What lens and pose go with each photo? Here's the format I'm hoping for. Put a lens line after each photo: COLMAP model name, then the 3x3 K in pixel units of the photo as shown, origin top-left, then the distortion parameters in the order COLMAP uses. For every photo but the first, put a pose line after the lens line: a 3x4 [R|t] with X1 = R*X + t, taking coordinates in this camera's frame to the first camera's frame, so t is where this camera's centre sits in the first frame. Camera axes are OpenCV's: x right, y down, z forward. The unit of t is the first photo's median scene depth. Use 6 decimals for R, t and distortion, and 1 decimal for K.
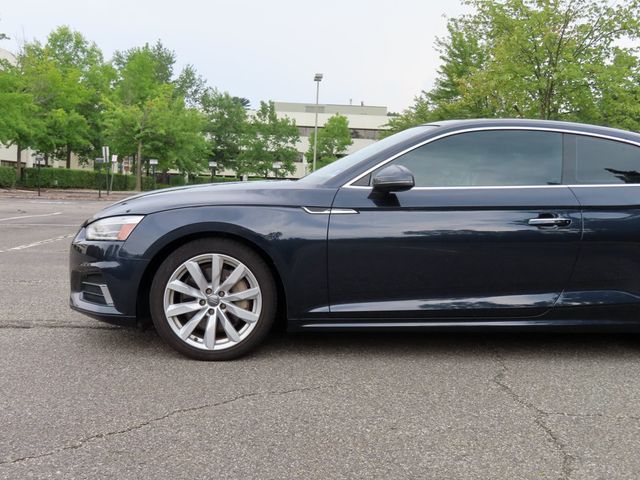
lens RADIAL K [[713.7, 0, 320.7], [0, 713.7, 241.2], [0, 0, 1]] dist [-0.020755, 0.000000]
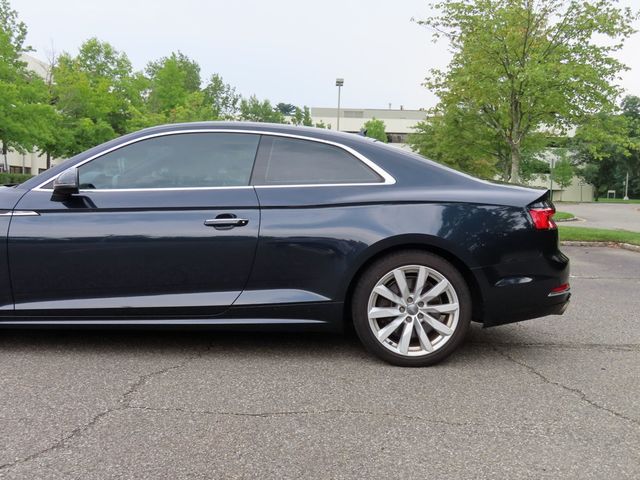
lens RADIAL K [[713.7, 0, 320.3], [0, 713.7, 240.4], [0, 0, 1]] dist [-0.020755, 0.000000]
pose [[0.997683, -0.005489, -0.067807, 0.106741], [0.004941, 0.999954, -0.008247, 0.001698], [0.067849, 0.007893, 0.997664, -0.001970]]
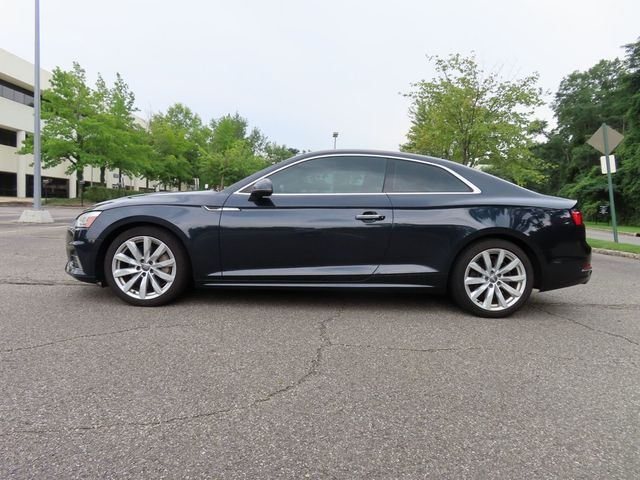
lens RADIAL K [[454.0, 0, 320.1], [0, 454.0, 240.0], [0, 0, 1]] dist [-0.016538, 0.010880]
pose [[0.998522, 0.009108, -0.053575, 0.054534], [-0.009128, 0.999958, -0.000132, 0.004332], [0.053572, 0.000621, 0.998564, 0.010137]]
